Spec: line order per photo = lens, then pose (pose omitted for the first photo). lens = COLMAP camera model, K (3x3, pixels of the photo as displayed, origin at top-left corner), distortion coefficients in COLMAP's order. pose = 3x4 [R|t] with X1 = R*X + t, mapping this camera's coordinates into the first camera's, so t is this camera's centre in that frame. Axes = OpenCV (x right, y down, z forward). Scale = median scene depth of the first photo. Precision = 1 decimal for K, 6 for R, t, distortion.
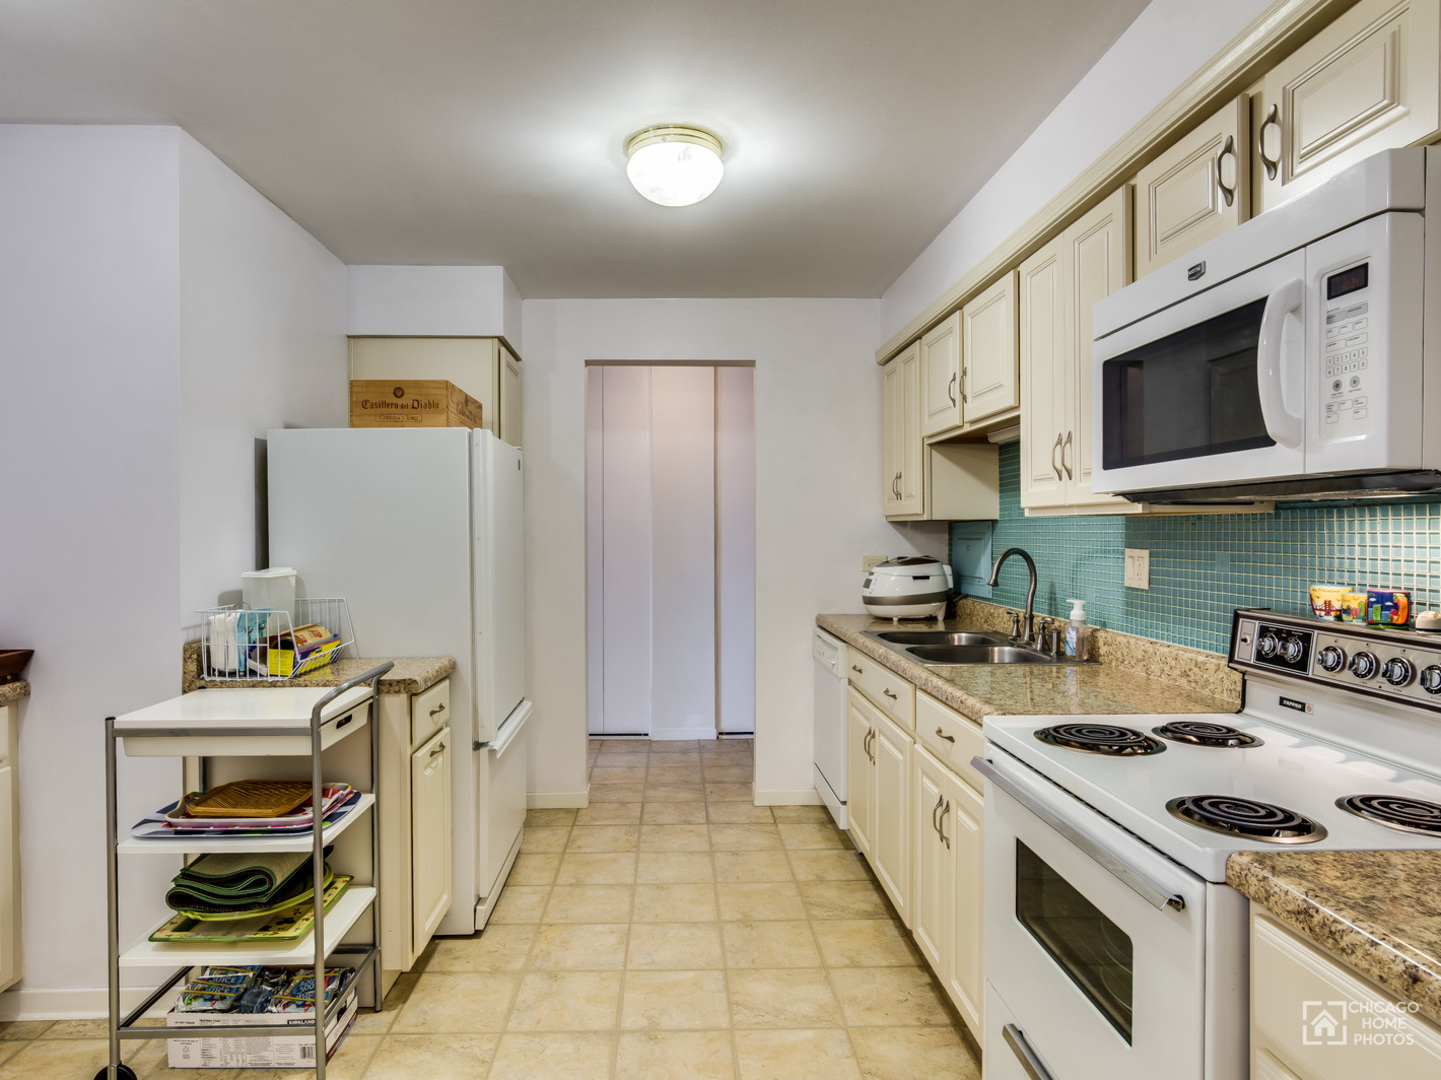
lens RADIAL K [[820.0, 0, 677.1], [0, 820.0, 536.9], [0, 0, 1]] dist [-0.004255, 0.000512]
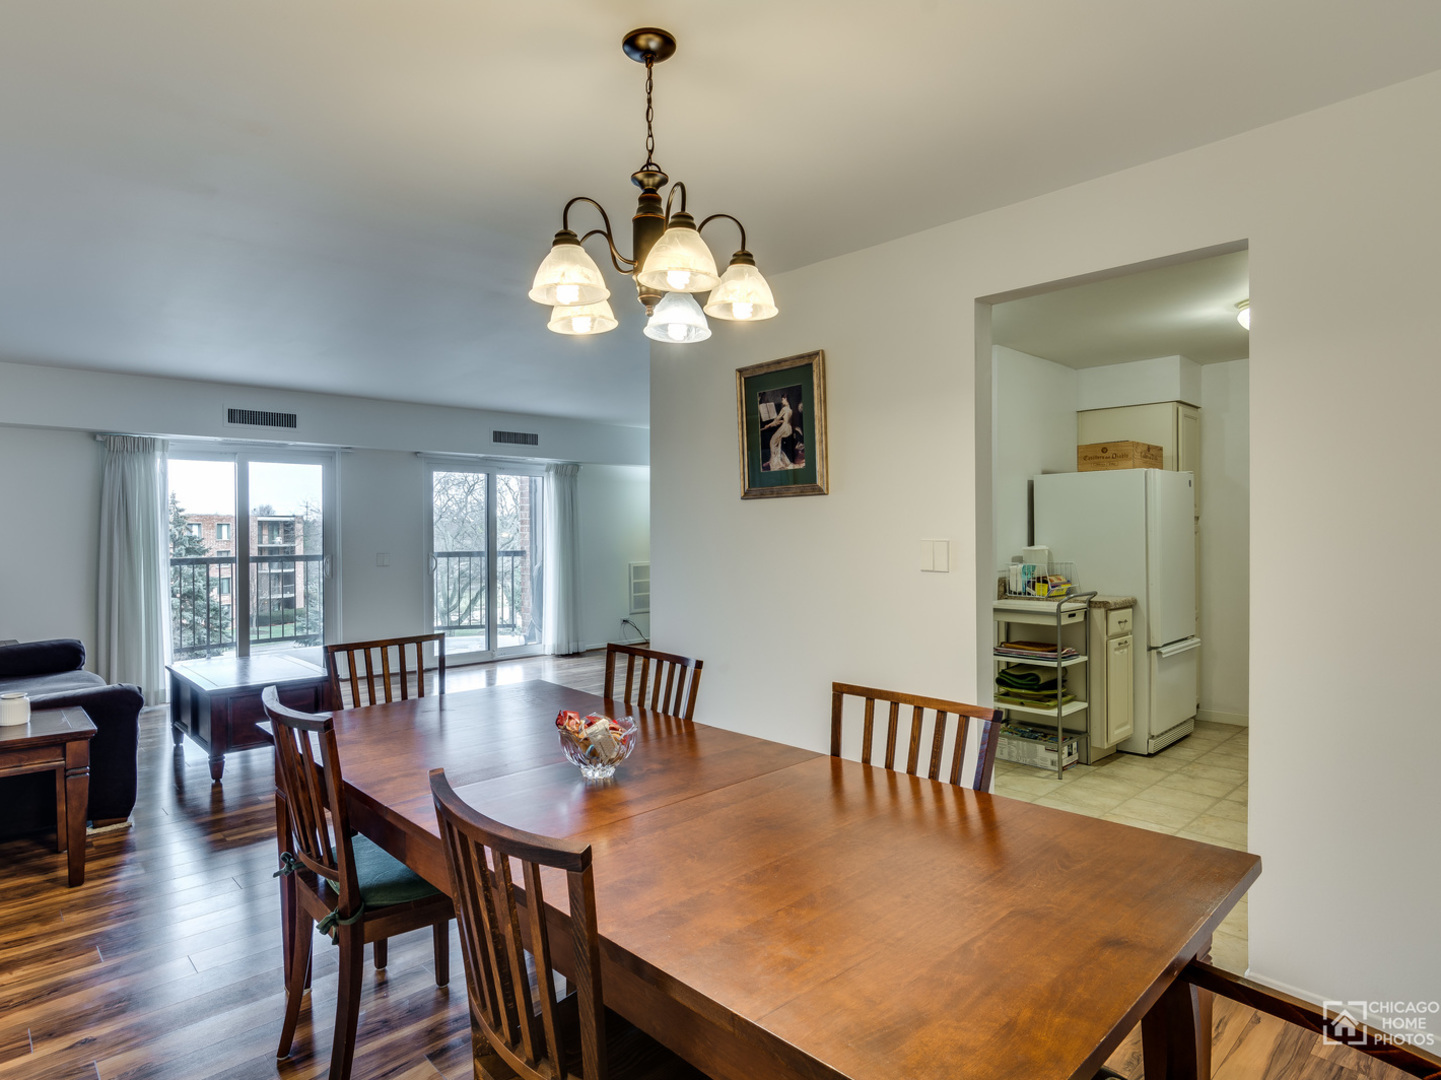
lens RADIAL K [[806.2, 0, 700.9], [0, 806.2, 531.9], [0, 0, 1]] dist [-0.001719, -0.000131]
pose [[0.674913, 0.003340, -0.737889, 0.444907], [-0.002307, 0.999994, 0.002416, 0.003147], [0.737893, 0.000072, 0.674917, -1.027068]]
